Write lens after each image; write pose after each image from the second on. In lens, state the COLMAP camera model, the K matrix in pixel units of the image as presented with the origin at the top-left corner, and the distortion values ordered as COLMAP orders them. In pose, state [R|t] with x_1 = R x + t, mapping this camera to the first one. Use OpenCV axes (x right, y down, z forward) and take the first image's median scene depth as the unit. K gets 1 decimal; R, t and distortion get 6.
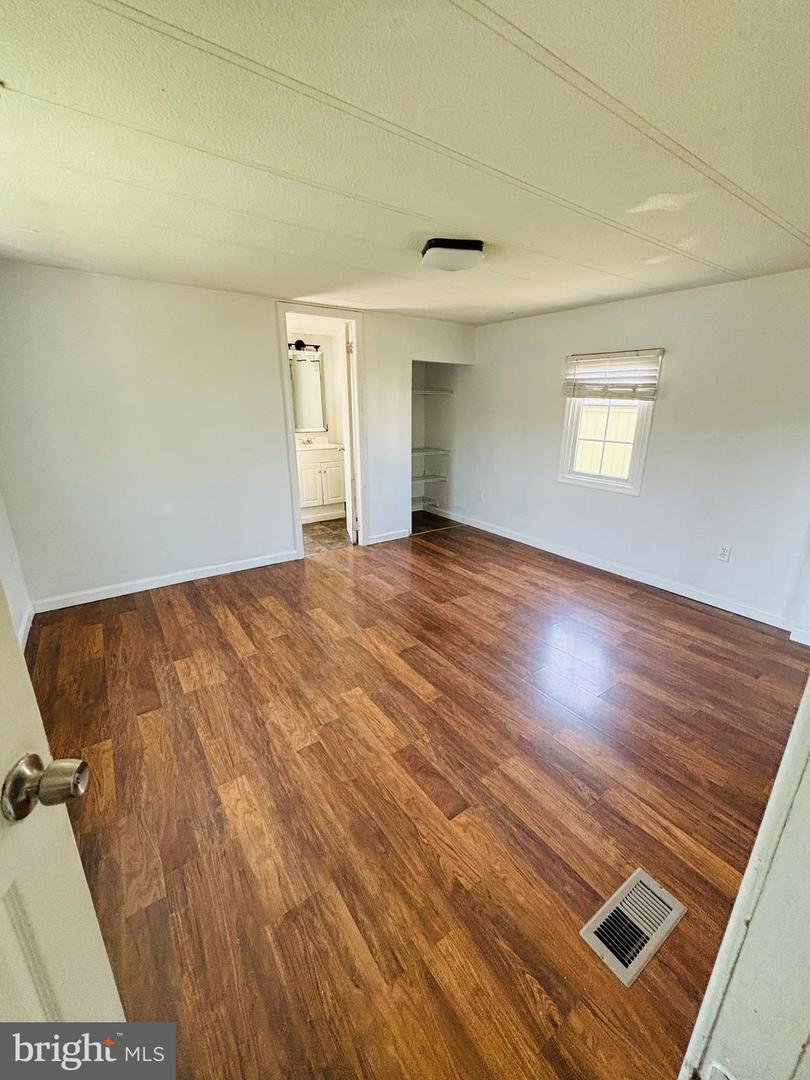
lens RADIAL K [[435.9, 0, 409.4], [0, 435.9, 540.8], [0, 0, 1]] dist [0.002416, 0.000299]
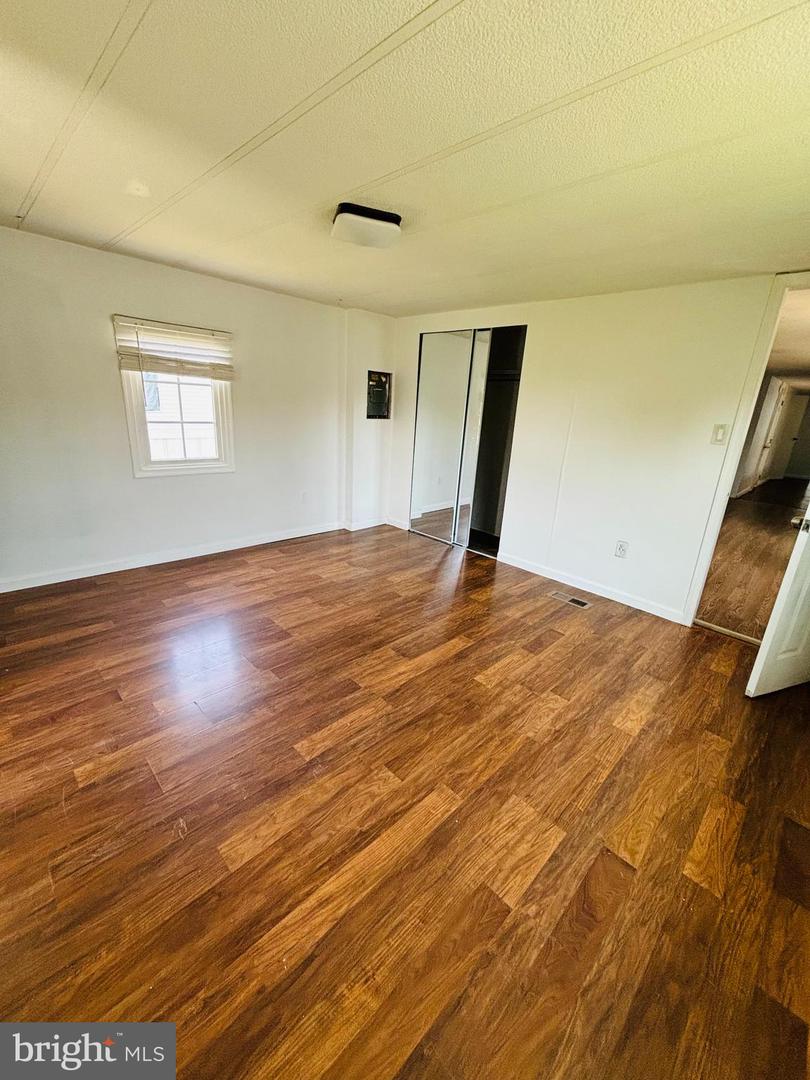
lens RADIAL K [[435.9, 0, 409.4], [0, 435.9, 540.8], [0, 0, 1]] dist [0.002416, 0.000299]
pose [[-0.168302, -0.321108, 0.931968, -0.885628], [0.239789, 0.903718, 0.354677, -0.333539], [-0.956126, 0.283168, -0.075099, 1.064323]]
